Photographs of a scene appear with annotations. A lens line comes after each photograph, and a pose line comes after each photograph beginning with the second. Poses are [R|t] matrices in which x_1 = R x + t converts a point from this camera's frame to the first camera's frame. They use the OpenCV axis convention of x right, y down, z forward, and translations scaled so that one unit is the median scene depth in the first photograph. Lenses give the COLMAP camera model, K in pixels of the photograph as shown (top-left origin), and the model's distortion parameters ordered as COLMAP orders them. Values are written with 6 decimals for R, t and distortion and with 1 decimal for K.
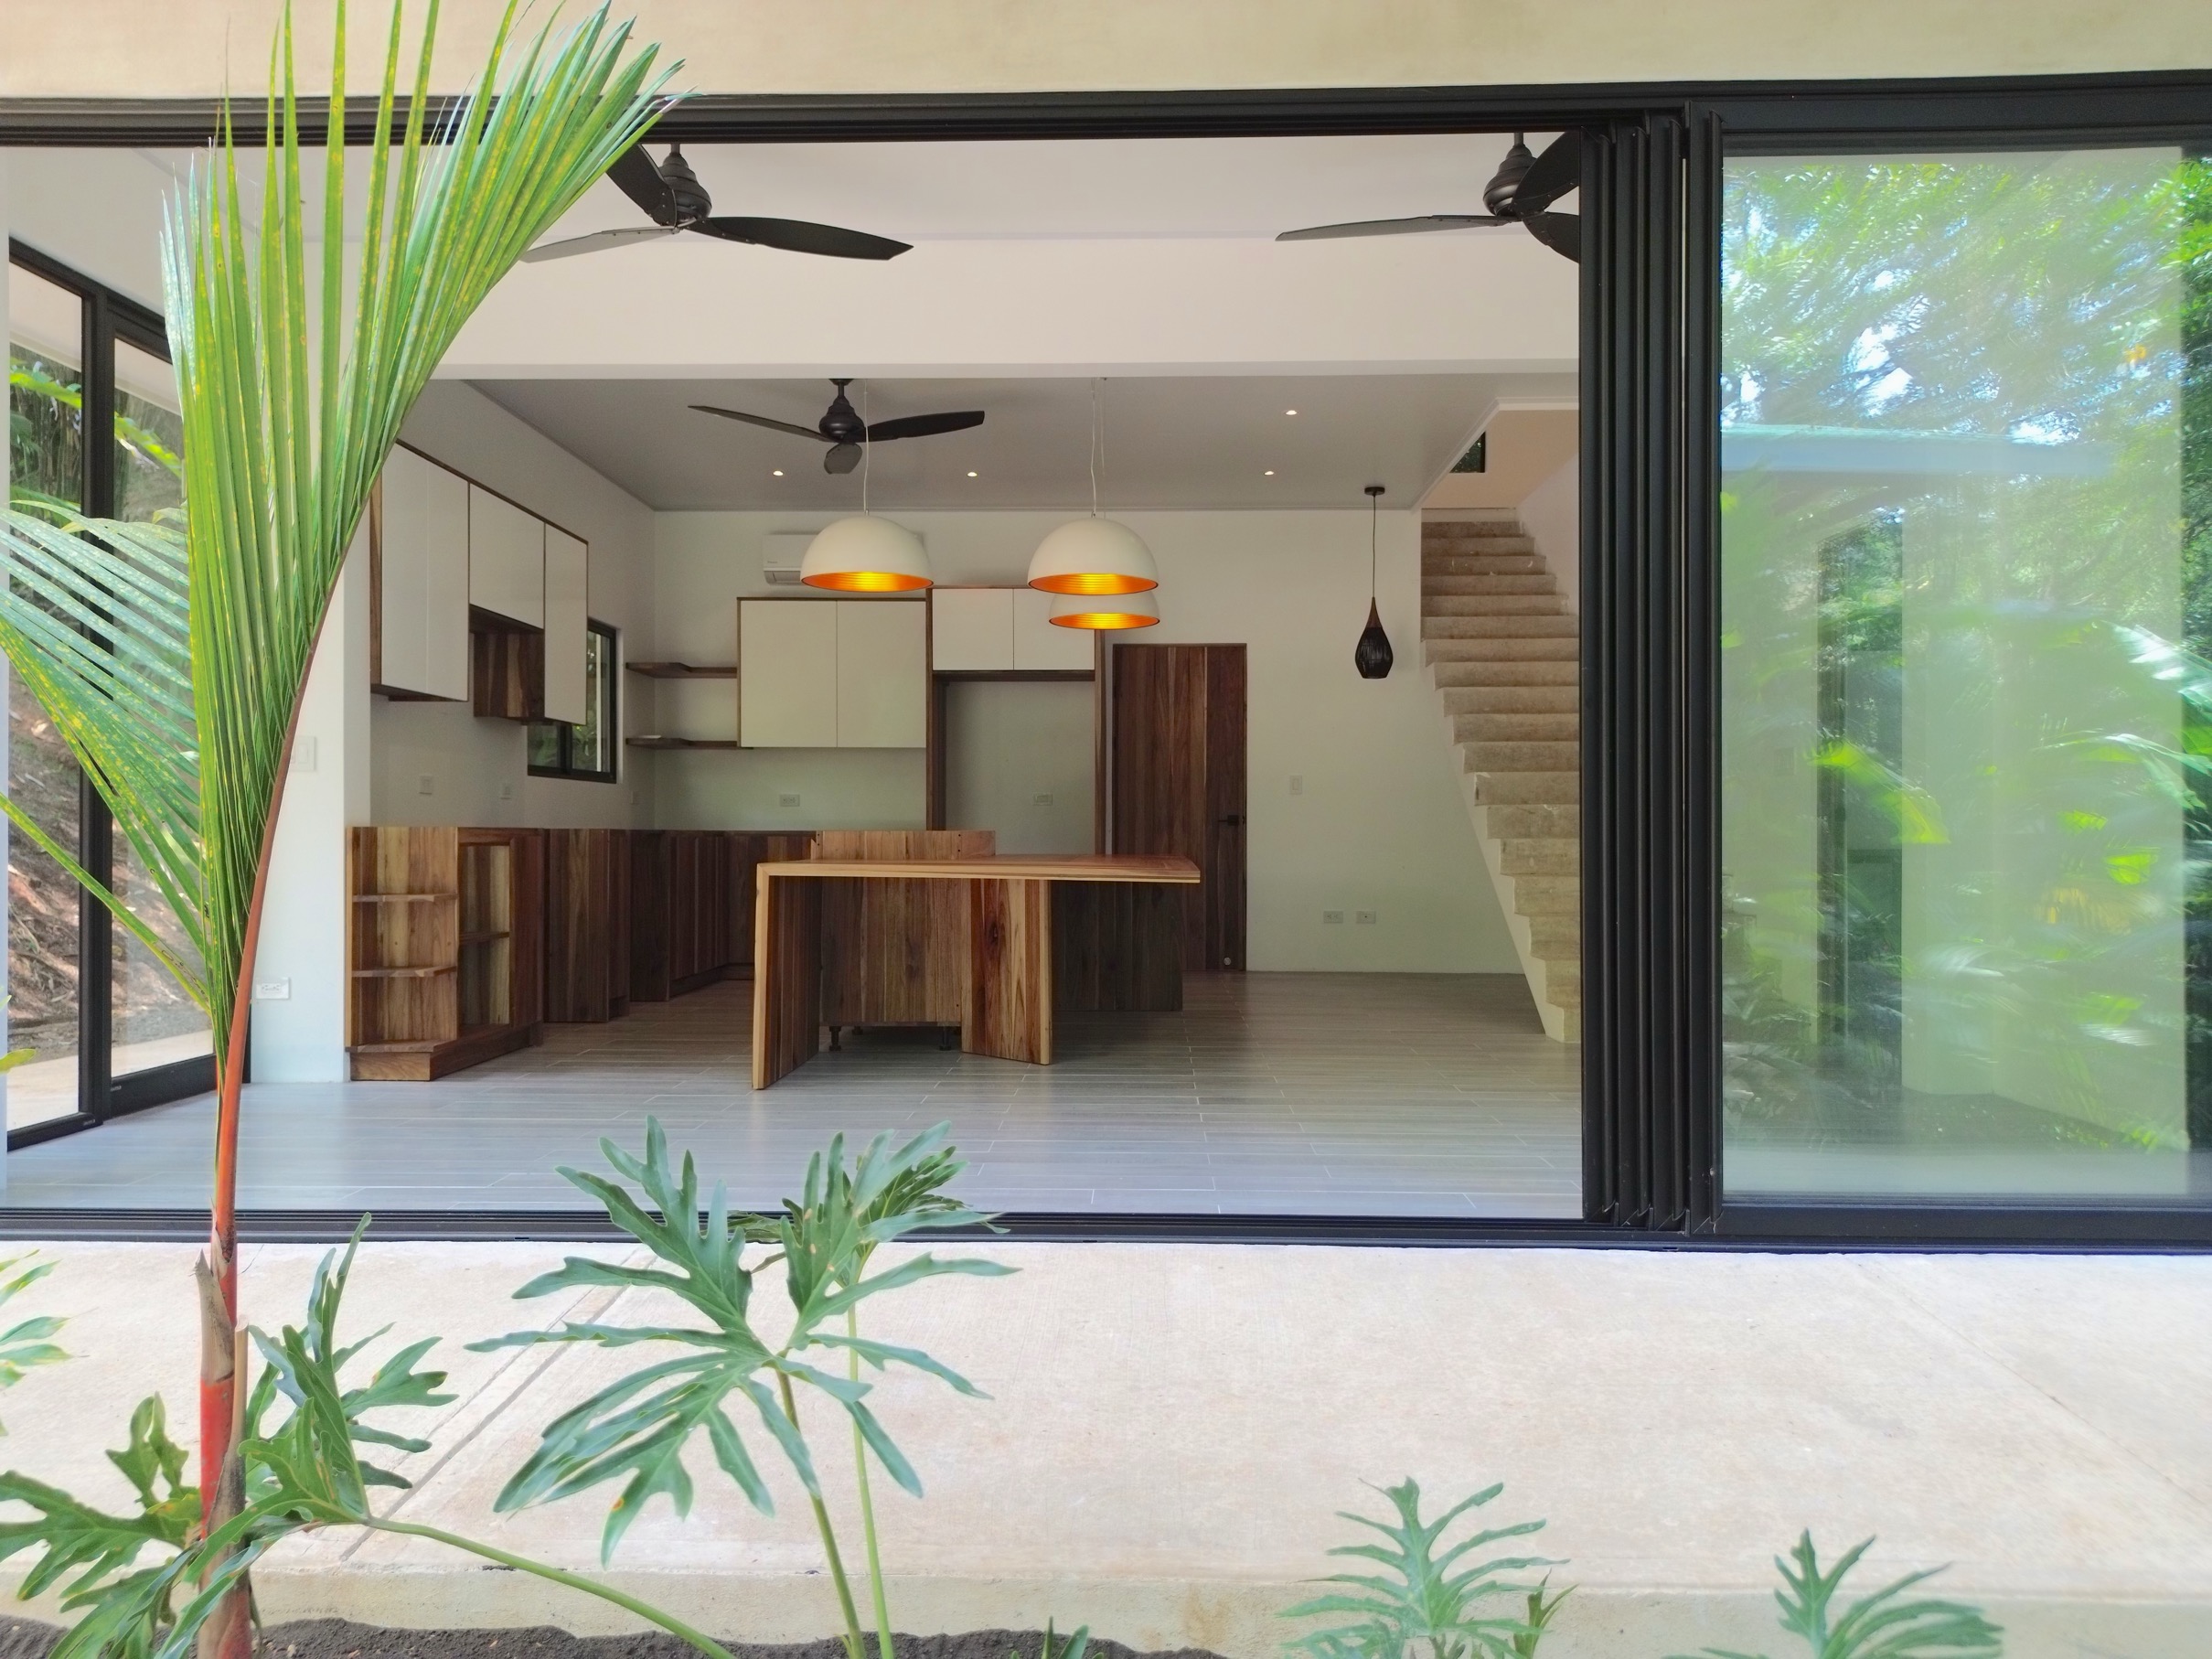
lens RADIAL K [[1569.9, 0, 1109.5], [0, 1569.9, 828.3], [0, 0, 1]] dist [0.032567, -0.036865]
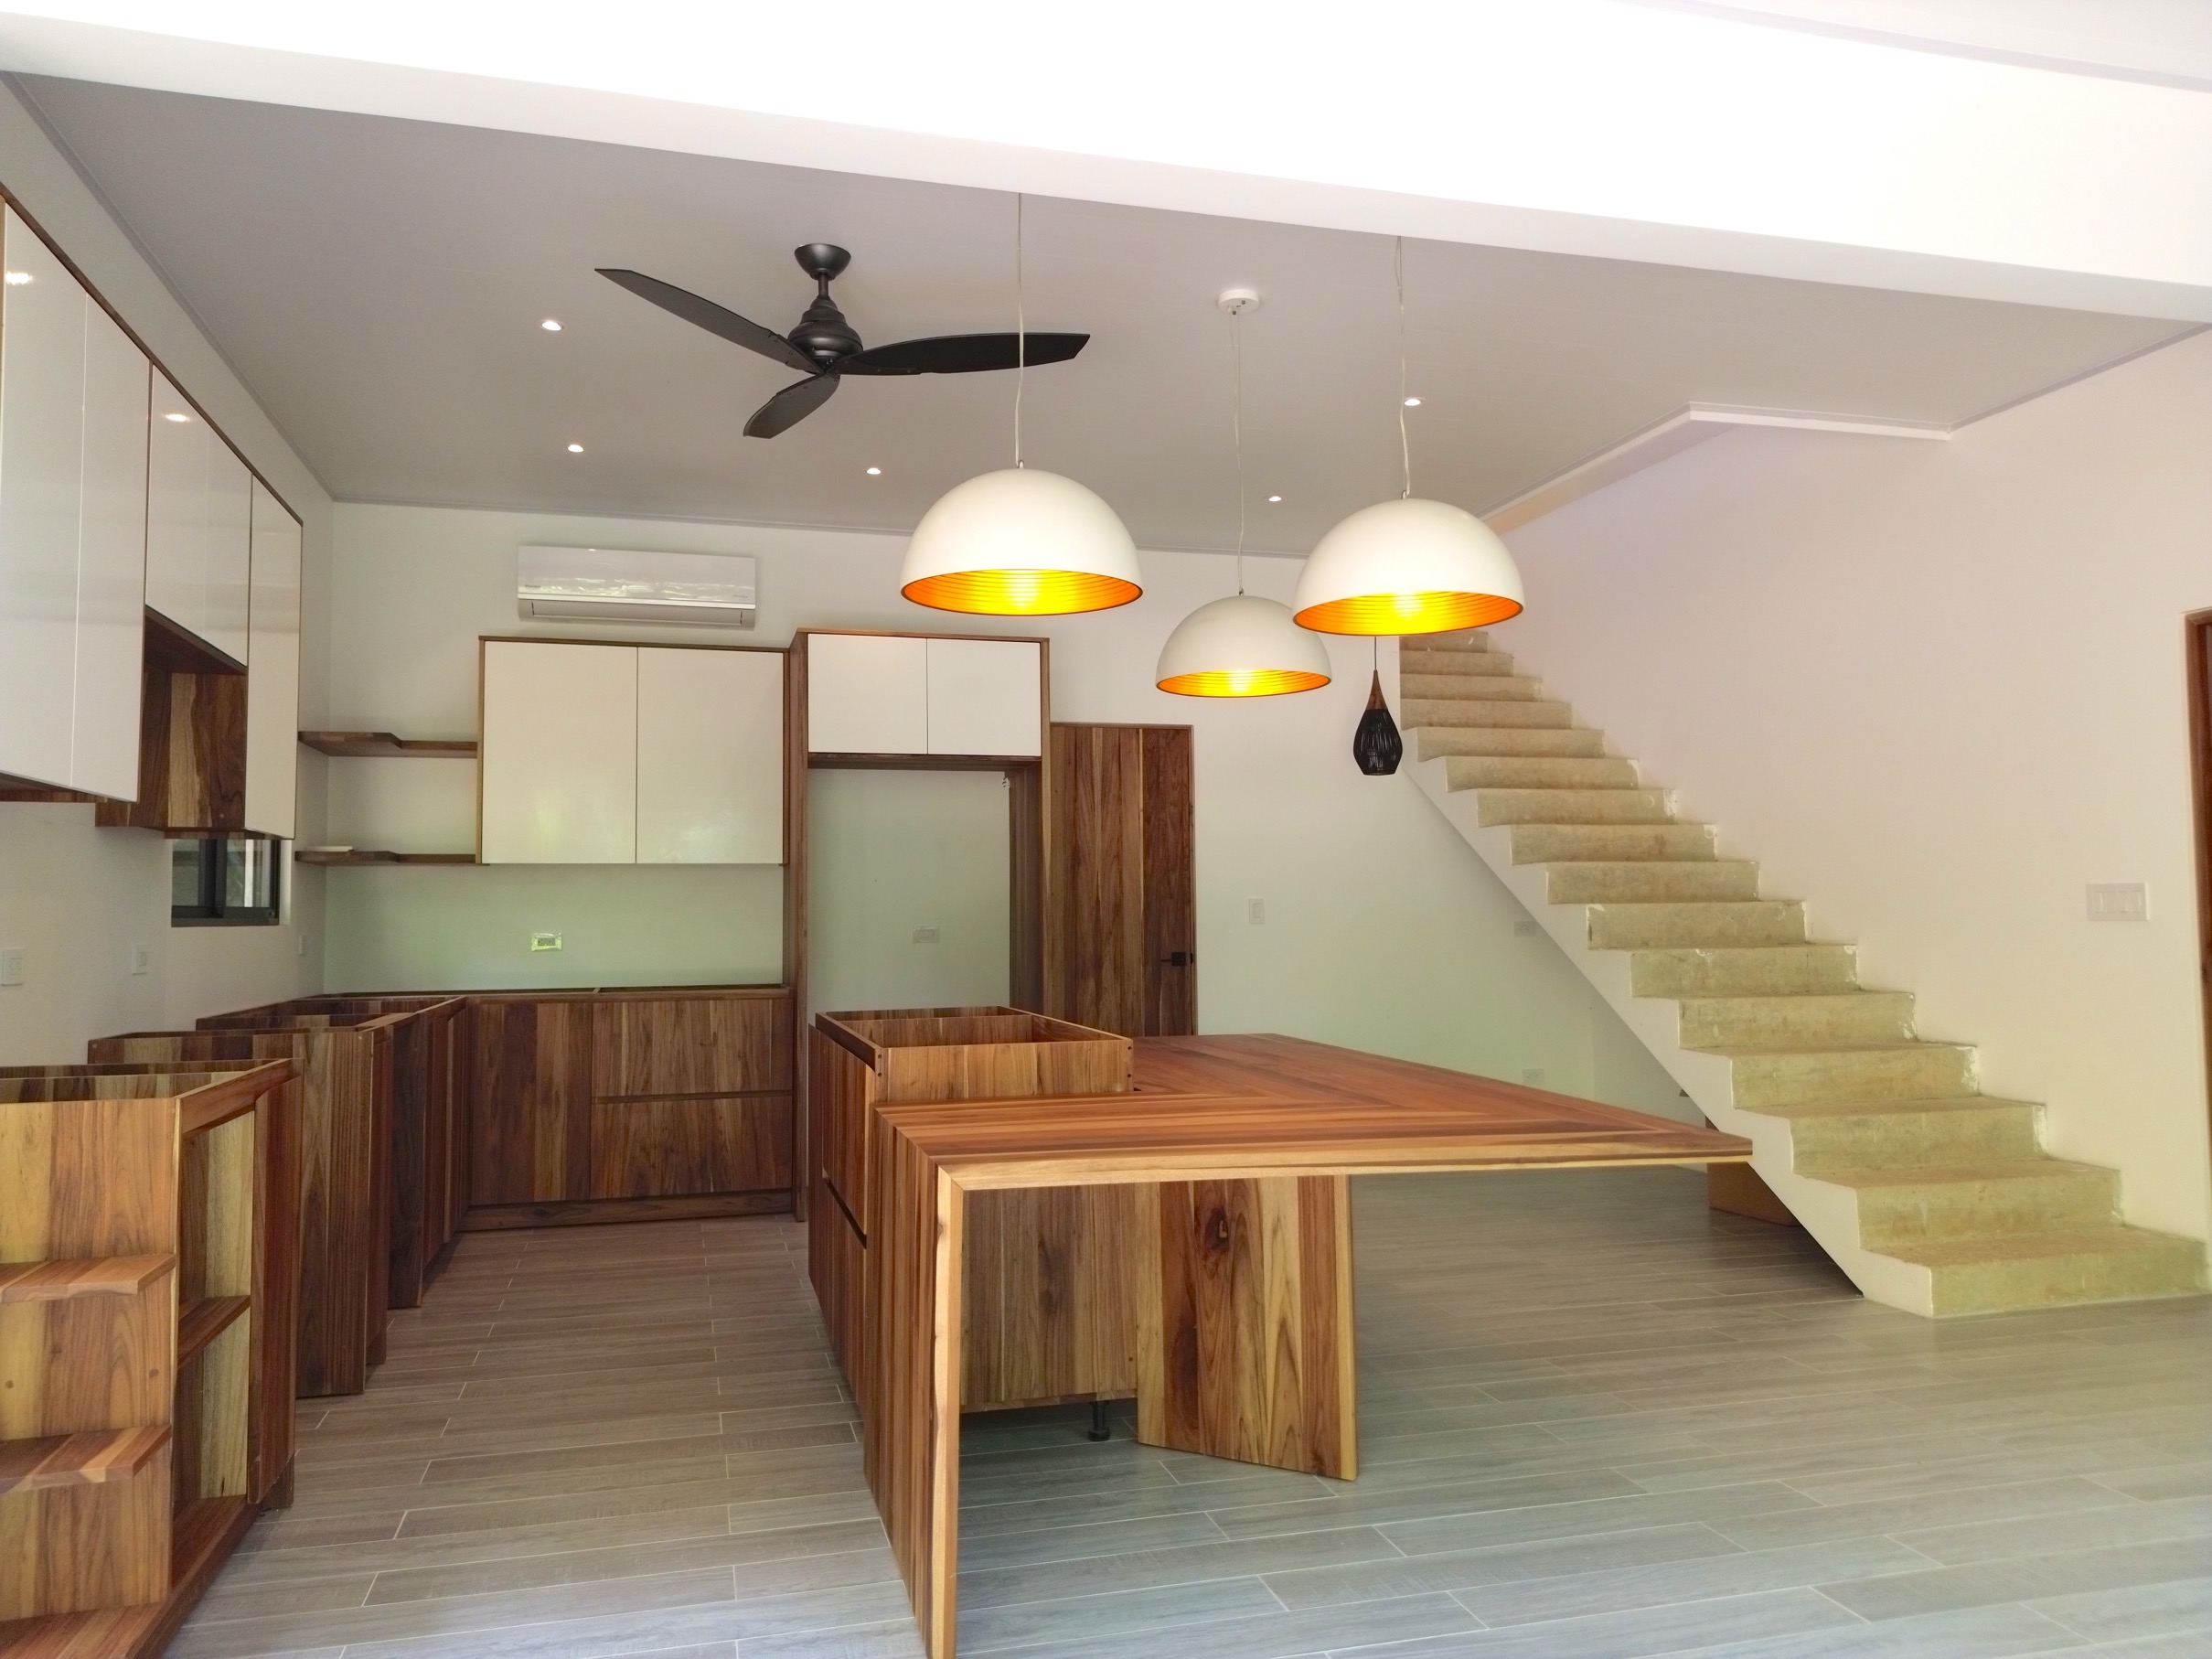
lens RADIAL K [[1569.9, 0, 1104.9], [0, 1569.9, 824.8], [0, 0, 1]] dist [0.032567, -0.036865]
pose [[0.958565, 0.007477, 0.284775, -0.194456], [0.008324, 0.998493, -0.054236, -0.033582], [-0.284751, 0.054359, 0.957059, 0.334928]]
